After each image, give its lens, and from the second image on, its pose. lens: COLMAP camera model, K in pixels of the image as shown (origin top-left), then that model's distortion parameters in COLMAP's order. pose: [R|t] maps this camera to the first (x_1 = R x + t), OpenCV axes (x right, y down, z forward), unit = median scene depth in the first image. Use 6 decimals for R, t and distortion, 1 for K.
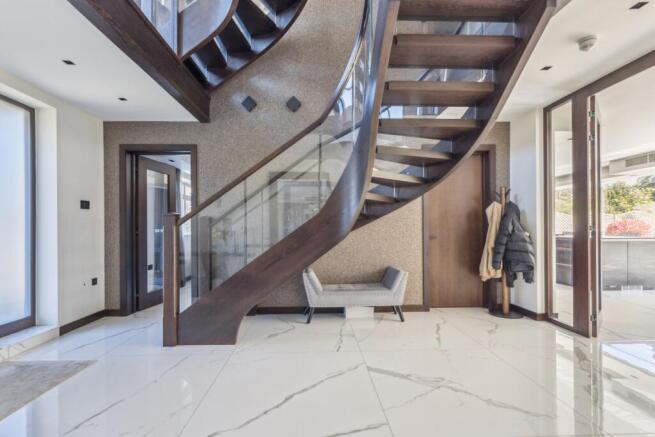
lens RADIAL K [[299.5, 0, 327.4], [0, 299.5, 223.8], [0, 0, 1]] dist [-0.001603, 0.000457]
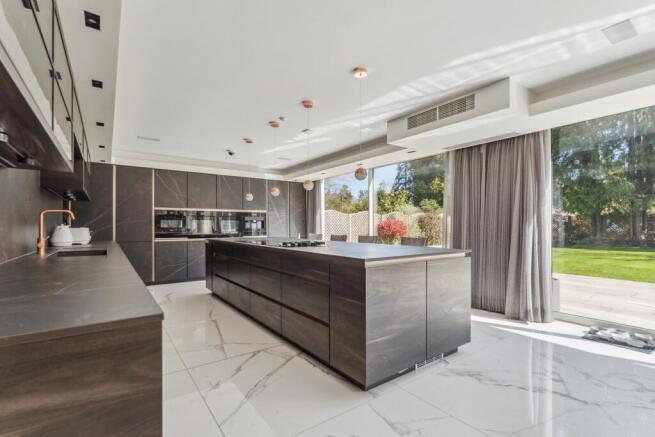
lens RADIAL K [[299.5, 0, 324.1], [0, 299.5, 224.8], [0, 0, 1]] dist [-0.001603, 0.000457]
pose [[0.828844, 0.006406, 0.559444, 0.253319], [-0.008518, 0.999963, 0.001170, 0.003020], [-0.559415, -0.005735, 0.828868, 0.289660]]
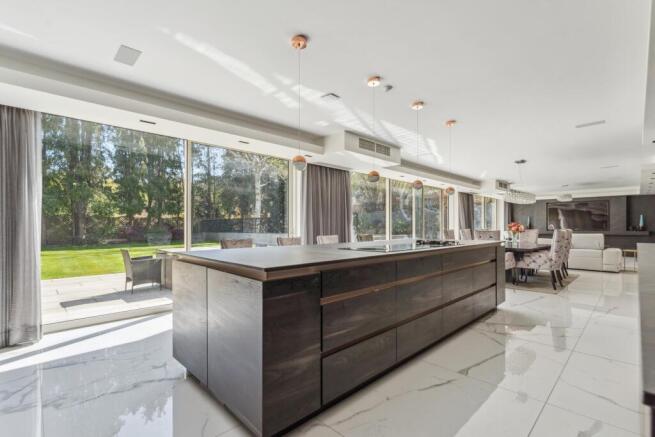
lens RADIAL K [[299.5, 0, 334.4], [0, 299.5, 227.3], [0, 0, 1]] dist [-0.001603, 0.000457]
pose [[-0.681339, 0.000072, 0.731968, 0.244461], [-0.003330, 0.999989, -0.003199, 0.005470], [-0.731960, -0.004617, -0.681331, 0.765033]]
